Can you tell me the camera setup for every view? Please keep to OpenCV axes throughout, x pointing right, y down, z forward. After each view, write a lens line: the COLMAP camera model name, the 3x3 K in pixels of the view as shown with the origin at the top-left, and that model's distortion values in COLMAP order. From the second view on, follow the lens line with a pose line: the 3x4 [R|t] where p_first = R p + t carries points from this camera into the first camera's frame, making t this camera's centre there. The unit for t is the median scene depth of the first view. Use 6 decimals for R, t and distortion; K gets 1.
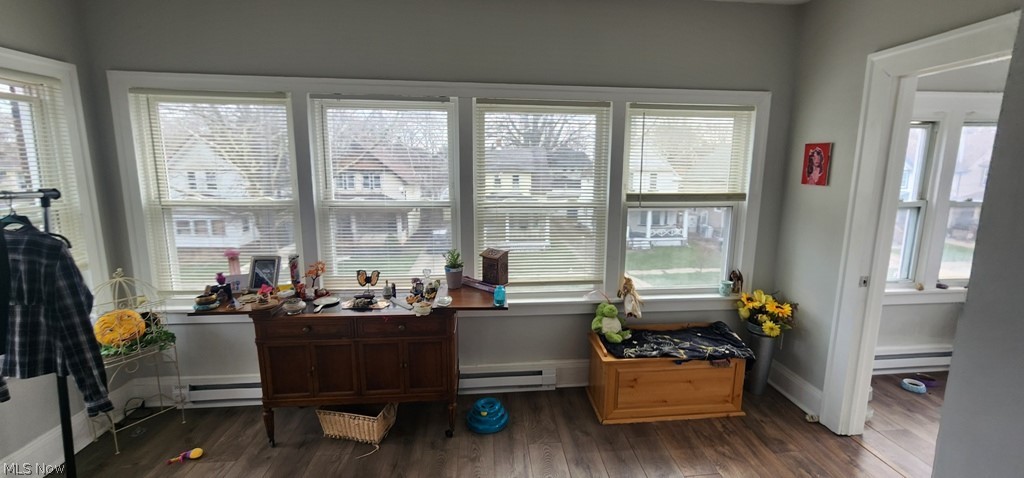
lens RADIAL K [[428.1, 0, 511.0], [0, 428.1, 238.0], [0, 0, 1]] dist [0.002443, -0.000117]
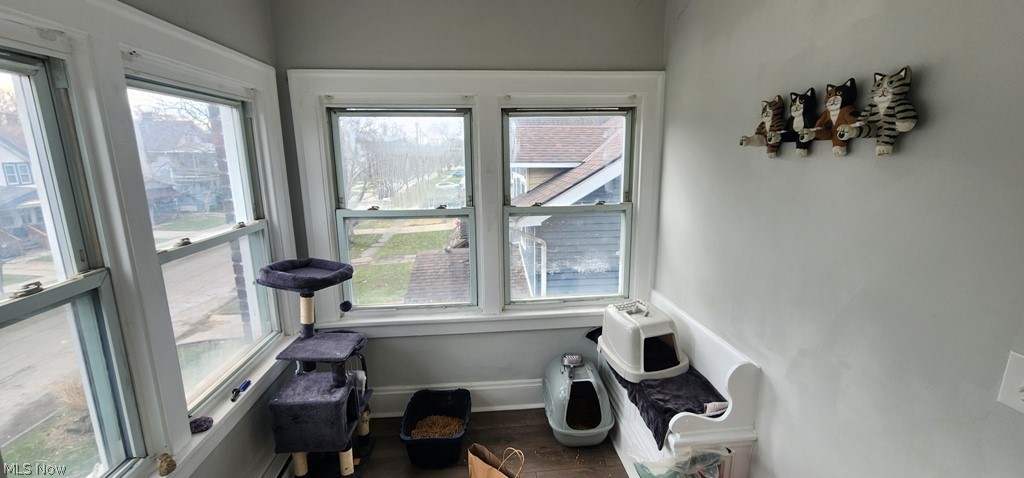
lens RADIAL K [[428.1, 0, 513.3], [0, 428.1, 241.6], [0, 0, 1]] dist [0.002443, -0.000117]
pose [[0.032600, -0.201304, 0.978986, 0.605933], [0.178969, 0.964851, 0.192438, -0.120715], [-0.983314, 0.168935, 0.067481, 0.608002]]
